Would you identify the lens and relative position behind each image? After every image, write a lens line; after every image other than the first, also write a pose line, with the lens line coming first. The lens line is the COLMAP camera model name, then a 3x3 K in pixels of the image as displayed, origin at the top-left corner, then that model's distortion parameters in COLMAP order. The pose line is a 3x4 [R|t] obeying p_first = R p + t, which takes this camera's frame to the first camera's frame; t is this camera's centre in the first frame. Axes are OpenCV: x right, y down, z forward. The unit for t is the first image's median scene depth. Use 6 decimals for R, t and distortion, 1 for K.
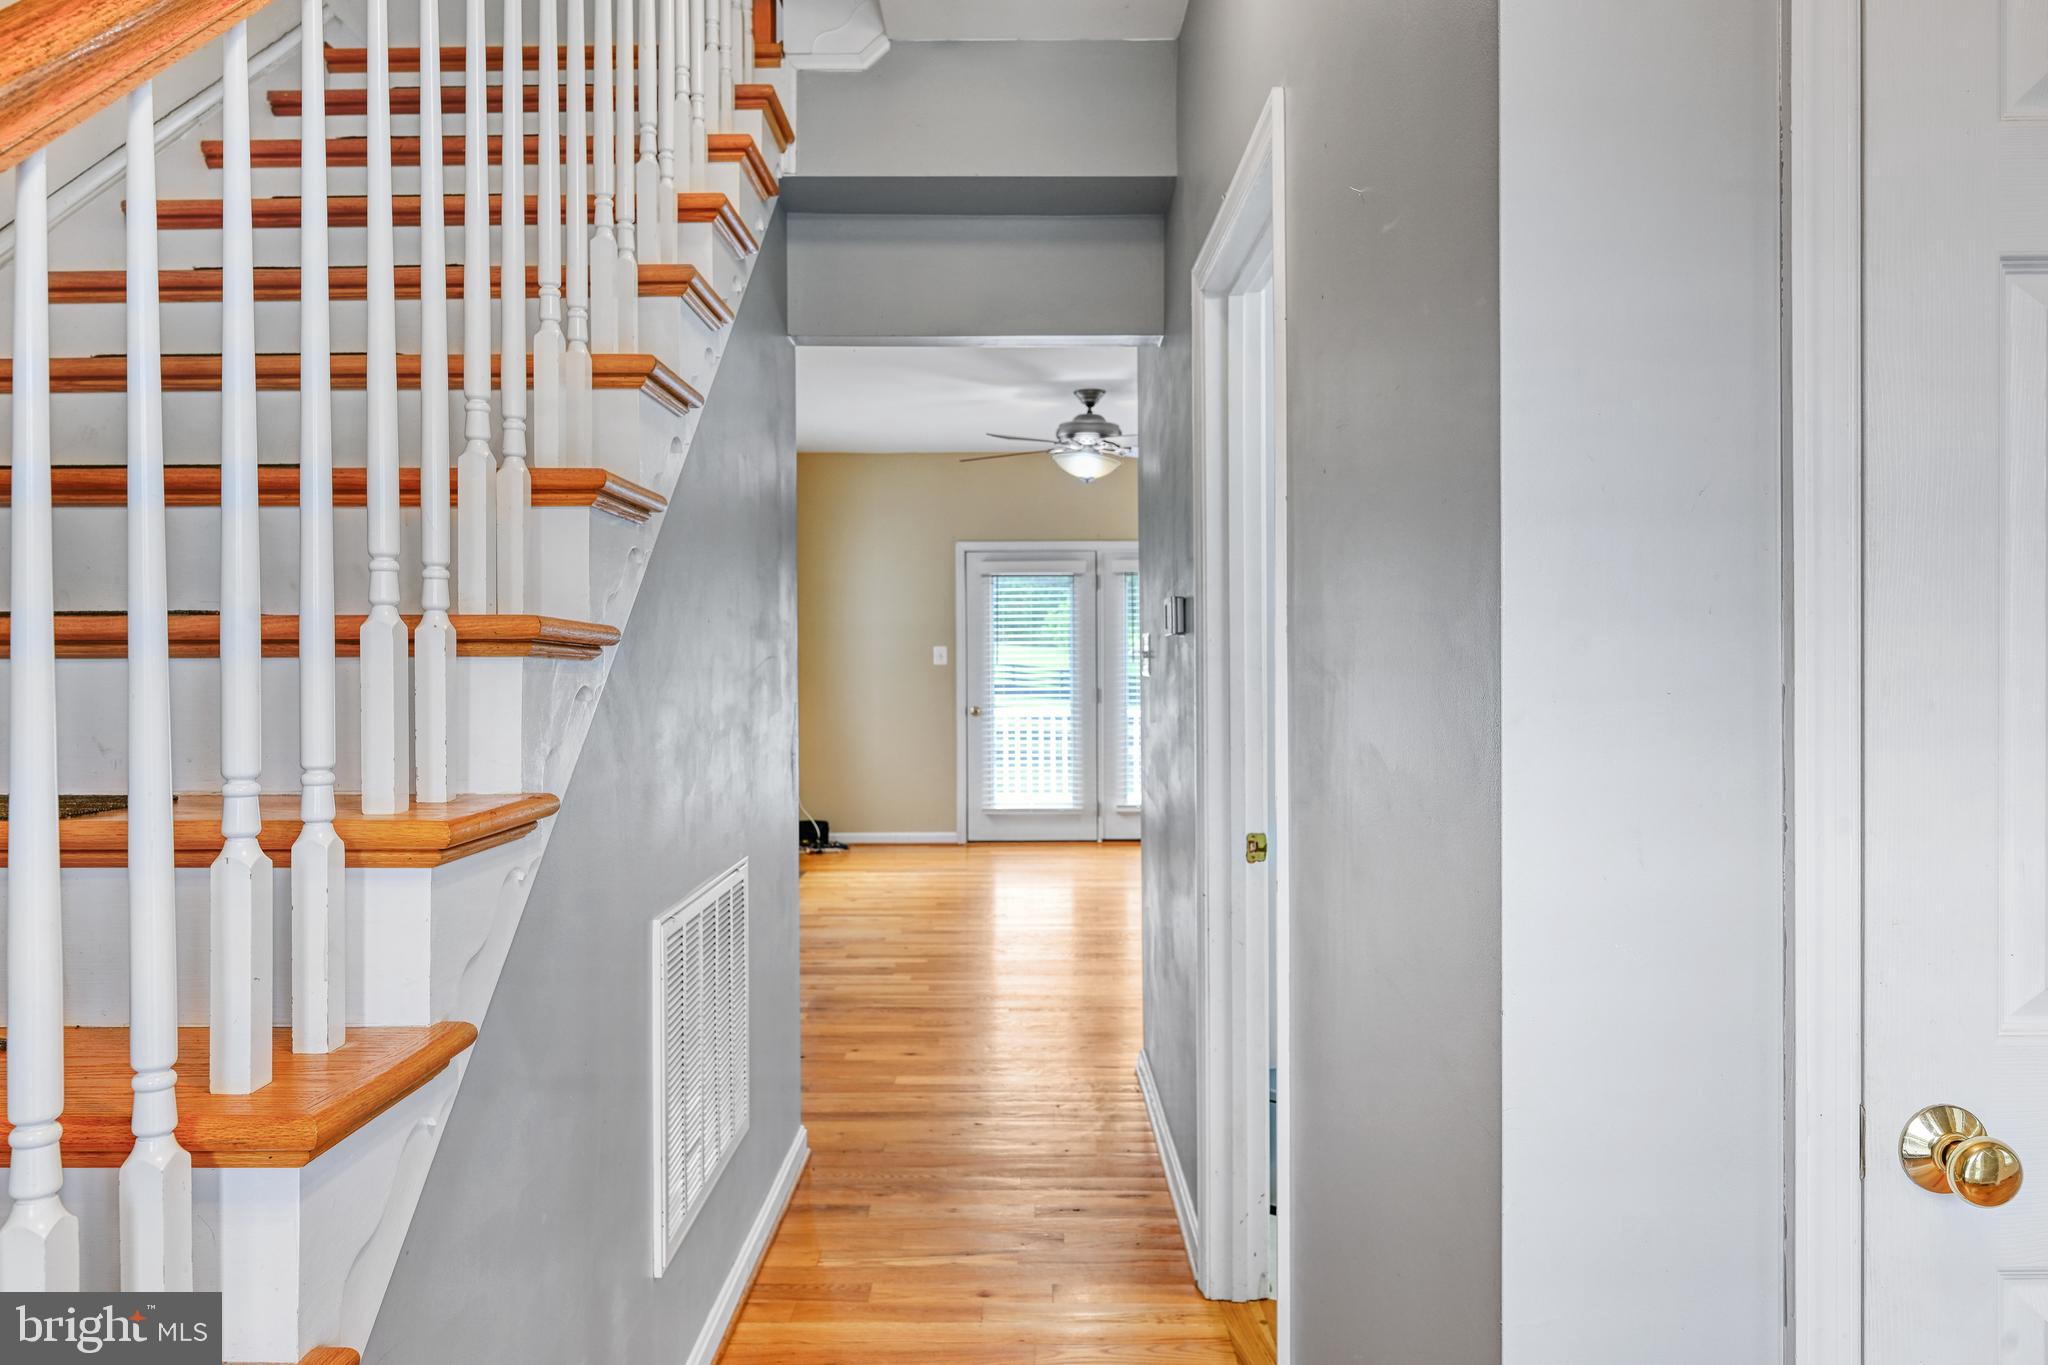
lens RADIAL K [[1385.1, 0, 1030.0], [0, 1385.1, 680.6], [0, 0, 1]] dist [-0.000117, -0.000346]
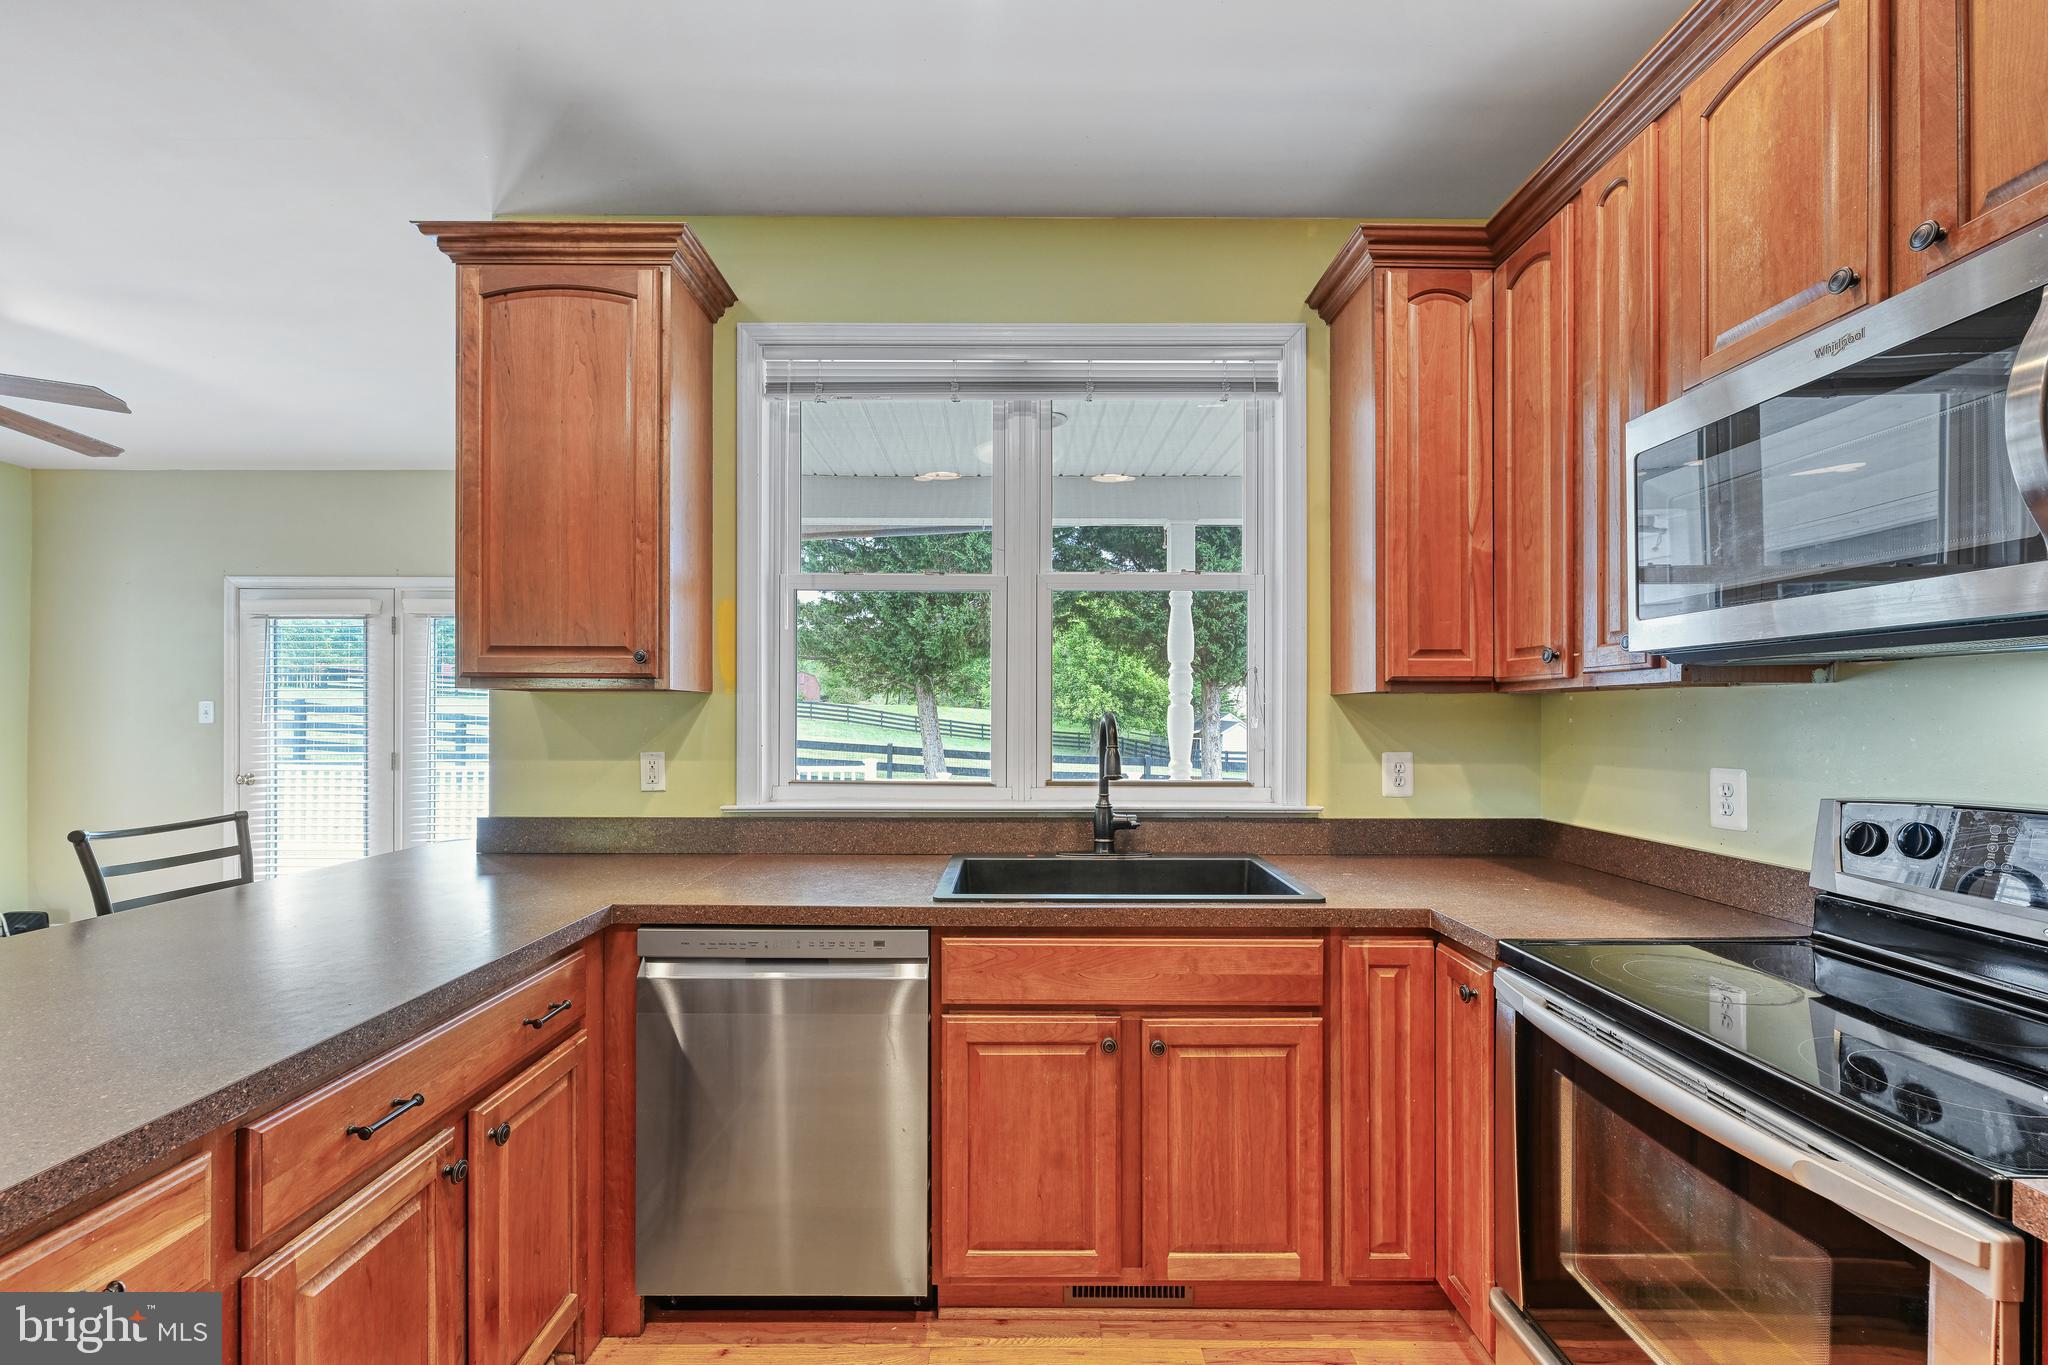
lens RADIAL K [[820.1, 0, 1013.6], [0, 820.1, 712.2], [0, 0, 1]] dist [-0.001245, -0.000086]
pose [[0.999958, 0.006103, -0.006894, 0.426335], [-0.006238, 0.999784, -0.019827, -0.011287], [0.006772, 0.019869, 0.999780, 0.508720]]
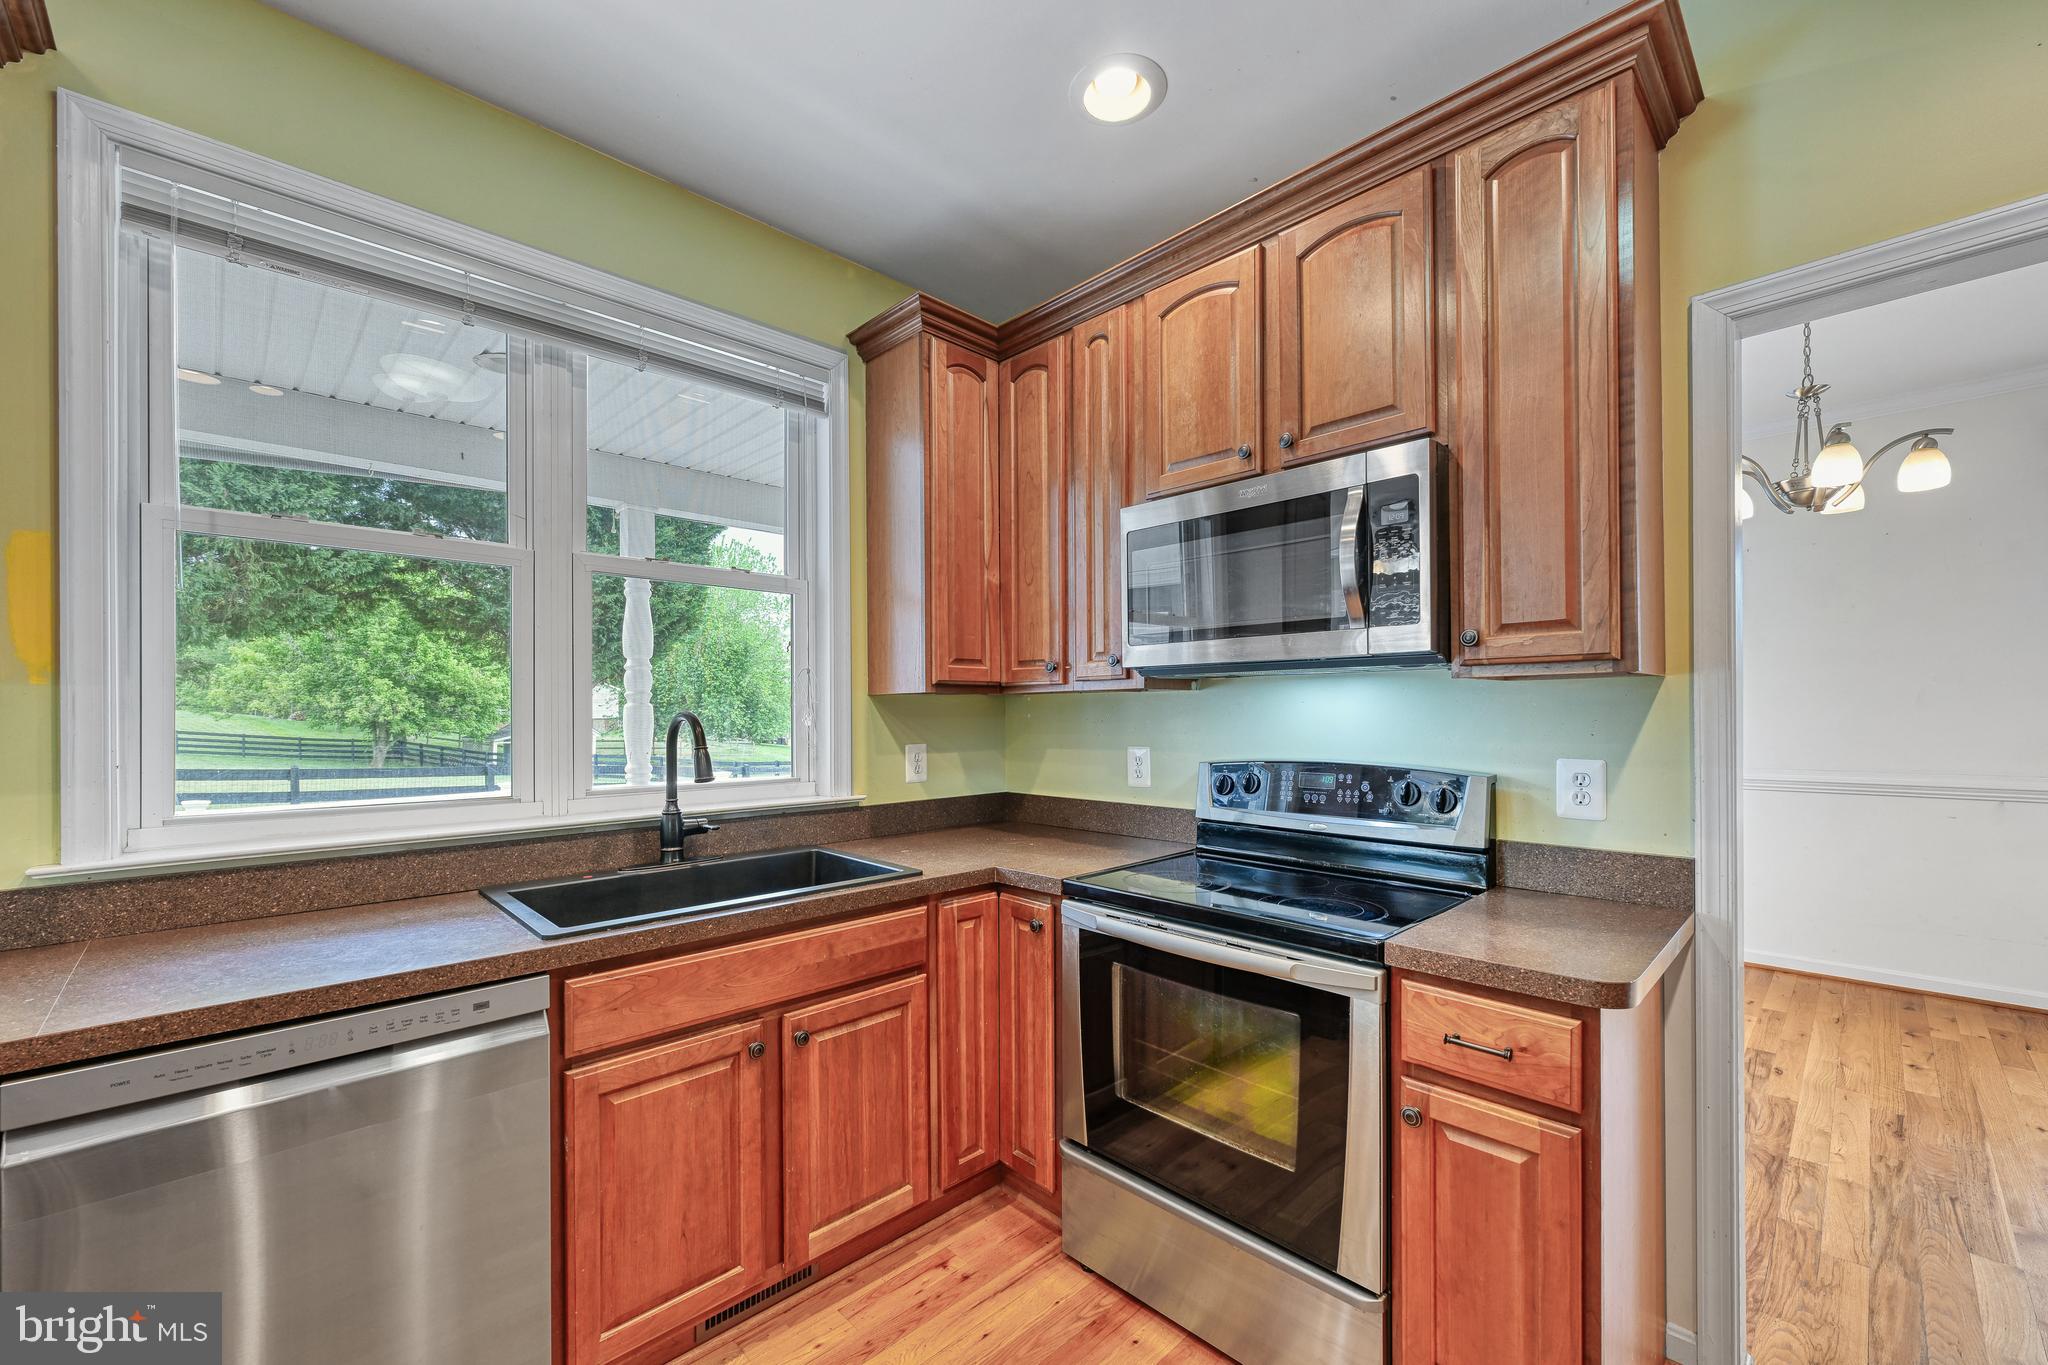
lens RADIAL K [[824.1, 0, 1012.7], [0, 824.1, 711.7], [0, 0, 1]] dist [-0.001869, -0.000050]
pose [[0.726064, 0.000199, 0.687627, 0.365919], [0.014711, 0.999767, -0.015822, -0.011246], [-0.687470, 0.021603, 0.725892, 0.521228]]
